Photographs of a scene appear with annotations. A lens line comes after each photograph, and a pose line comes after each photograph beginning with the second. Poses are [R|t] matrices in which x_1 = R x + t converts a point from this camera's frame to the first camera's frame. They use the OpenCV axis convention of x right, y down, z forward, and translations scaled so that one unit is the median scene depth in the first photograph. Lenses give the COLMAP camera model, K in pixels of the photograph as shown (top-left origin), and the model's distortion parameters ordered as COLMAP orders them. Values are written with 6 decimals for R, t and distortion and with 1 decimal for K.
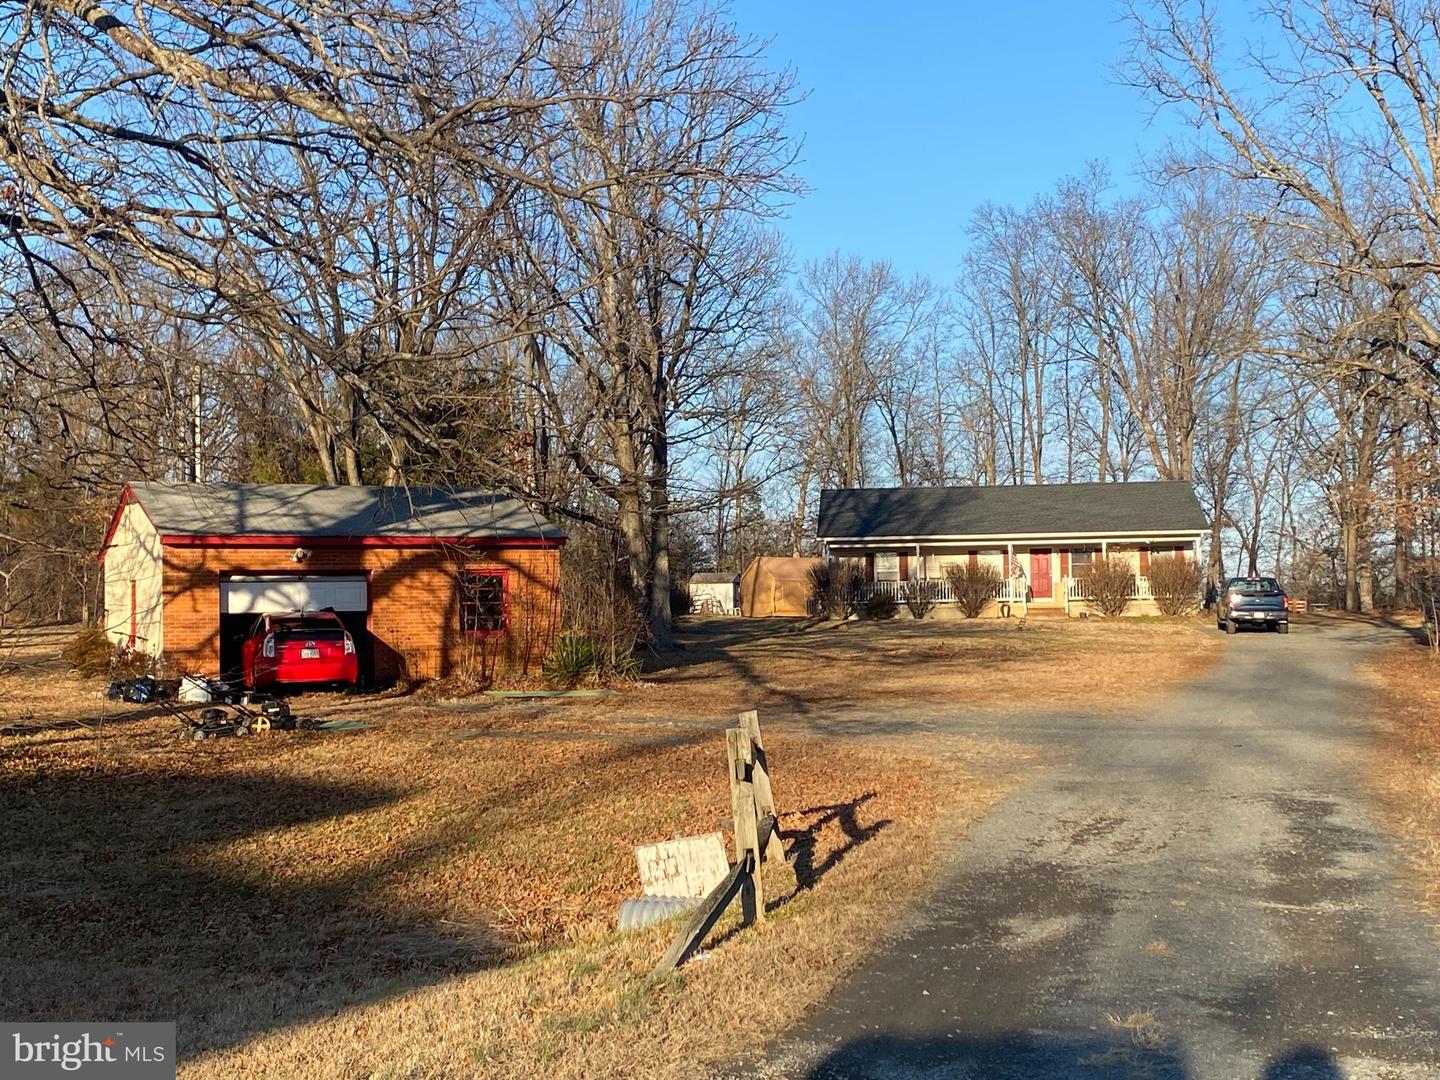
lens RADIAL K [[2110.3, 0, 720.0], [0, 2110.3, 540.0], [0, 0, 1]] dist [0.024901, -0.103830]
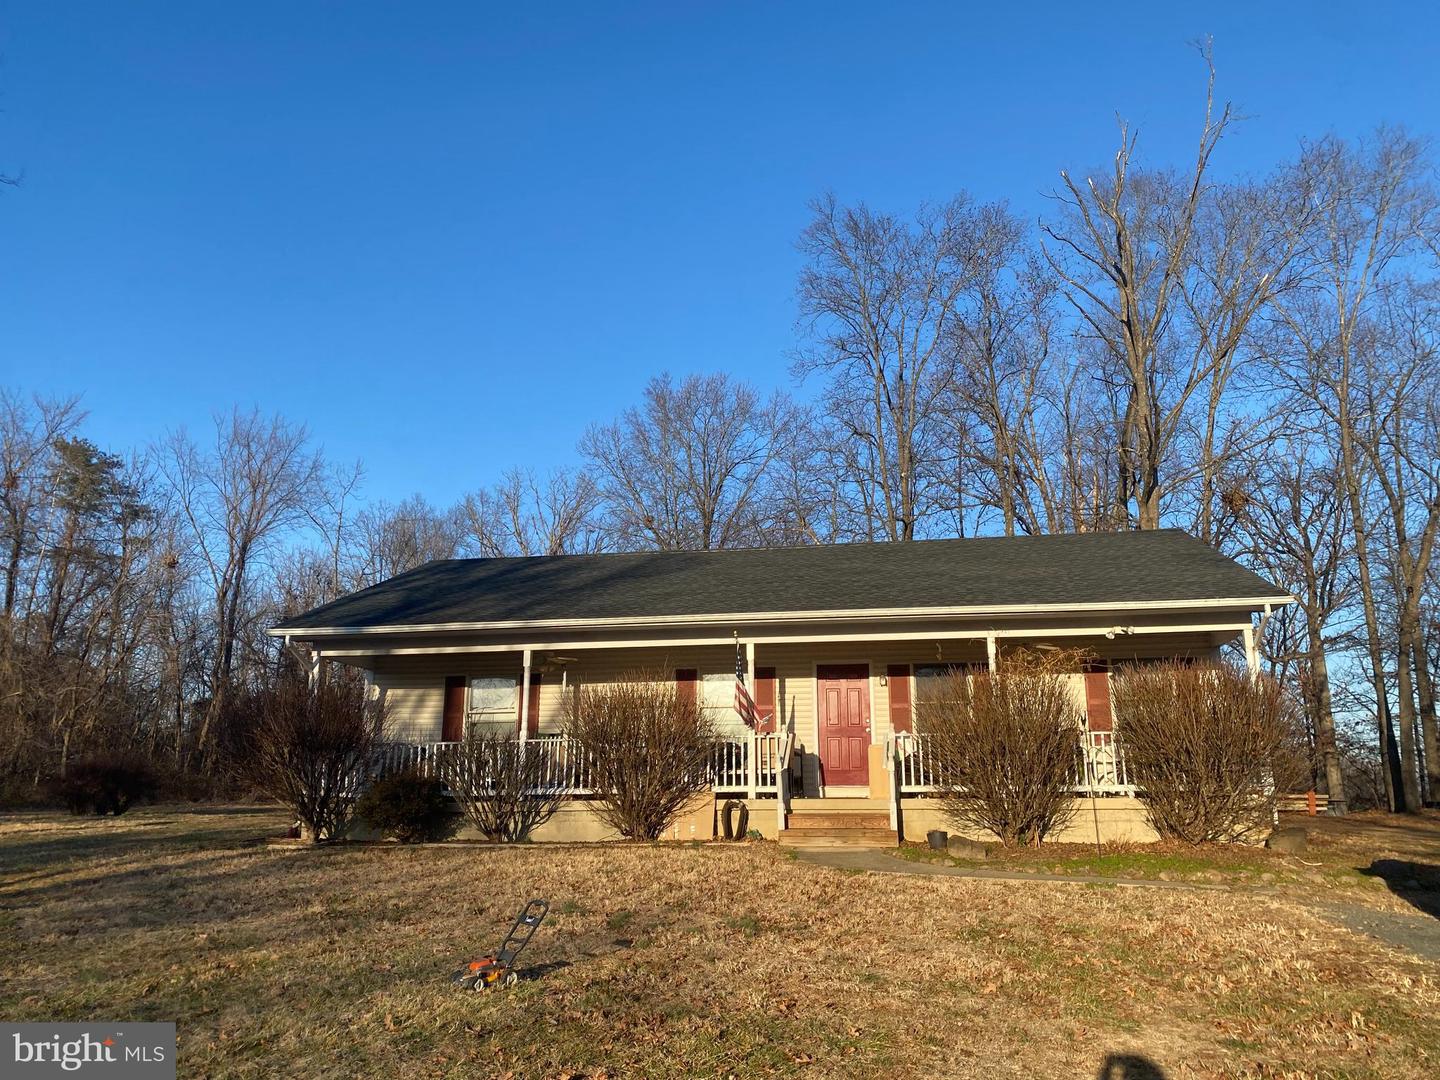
lens RADIAL K [[1088.4, 0, 768.3], [0, 1088.4, 539.4], [0, 0, 1]] dist [0.051255, -0.000950]
pose [[0.997540, -0.000561, -0.070102, 0.154828], [-0.013677, 0.979197, -0.202449, 0.023715], [0.068757, 0.202910, 0.976780, 0.798573]]
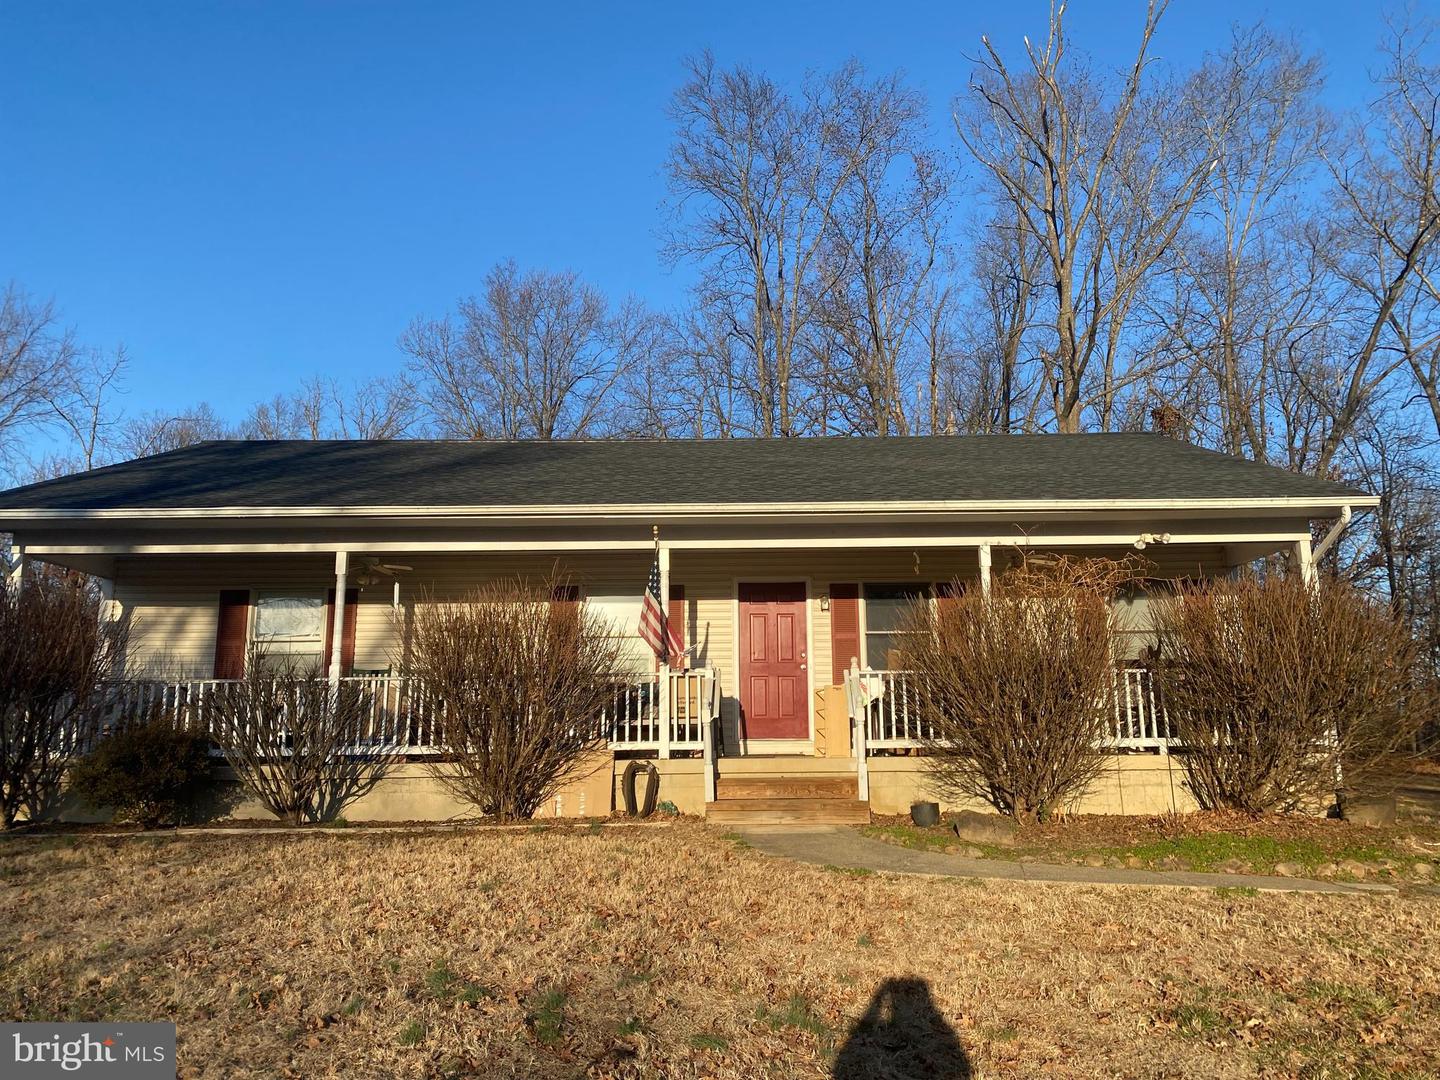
lens RADIAL K [[1017.9, 0, 720.0], [0, 1017.9, 540.0], [0, 0, 1]] dist [0.041855, -0.036421]
pose [[0.996077, 0.027884, 0.083981, 0.133341], [-0.013676, 0.986162, -0.165218, 0.023380], [-0.087425, 0.163421, 0.982675, 0.863403]]
